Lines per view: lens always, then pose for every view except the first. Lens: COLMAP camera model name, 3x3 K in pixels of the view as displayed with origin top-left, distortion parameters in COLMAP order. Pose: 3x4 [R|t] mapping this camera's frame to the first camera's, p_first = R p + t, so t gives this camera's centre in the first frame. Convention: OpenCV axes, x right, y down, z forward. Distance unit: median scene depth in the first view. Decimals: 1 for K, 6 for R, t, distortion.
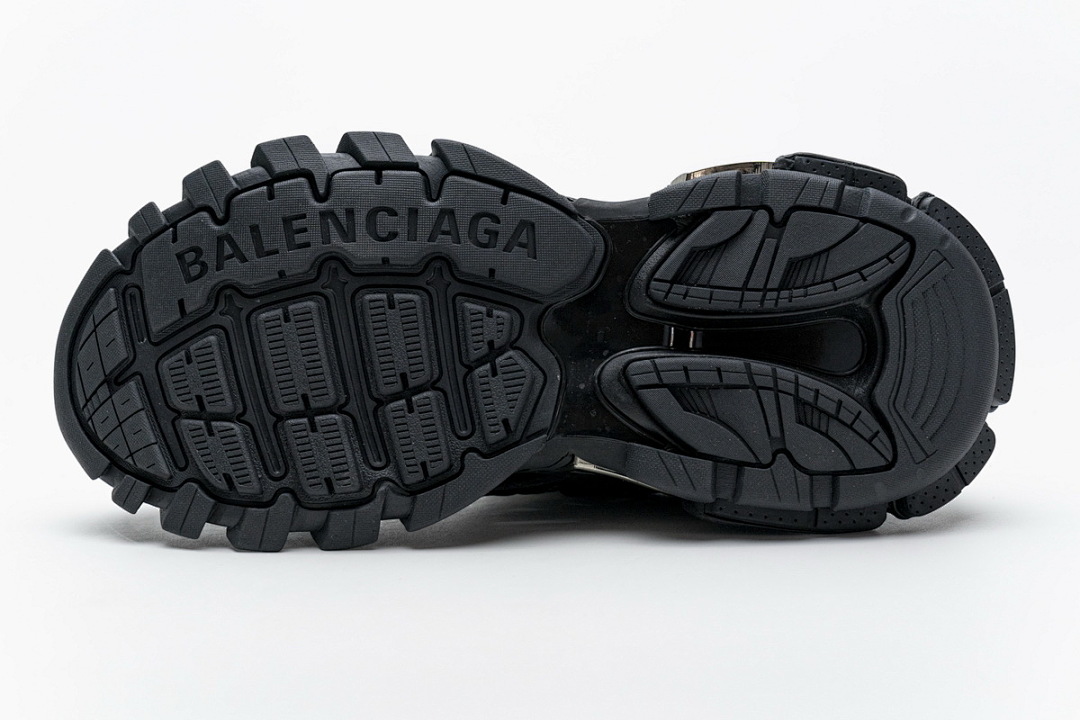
lens RADIAL K [[2139.9, 0, 533.9], [0, 2139.9, 368.4], [0, 0, 1]] dist [0.023226, 0.000000]
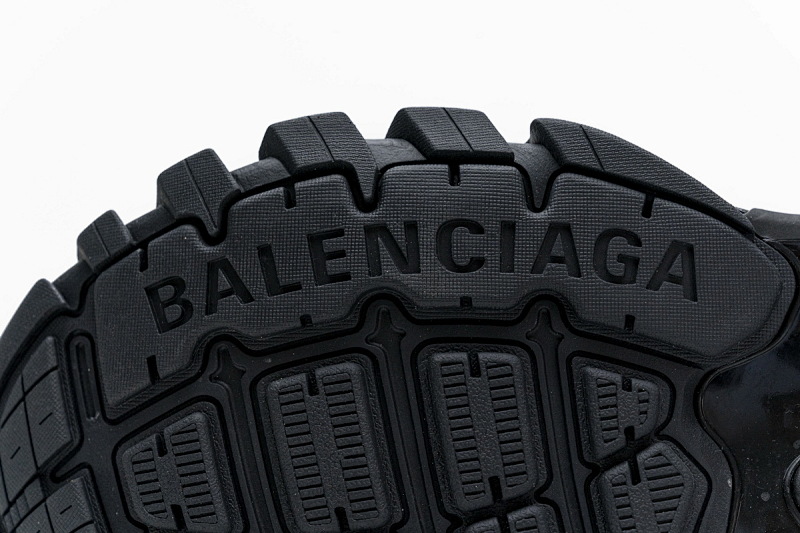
lens RADIAL K [[1585.1, 0, 405.4], [0, 1585.1, 262.3], [0, 0, 1]] dist [0.023226, 0.000000]
pose [[0.999929, 0.007717, -0.009085, -0.082810], [-0.008190, 0.998554, -0.053130, -0.036255], [0.008662, 0.053200, 0.998546, 0.513625]]
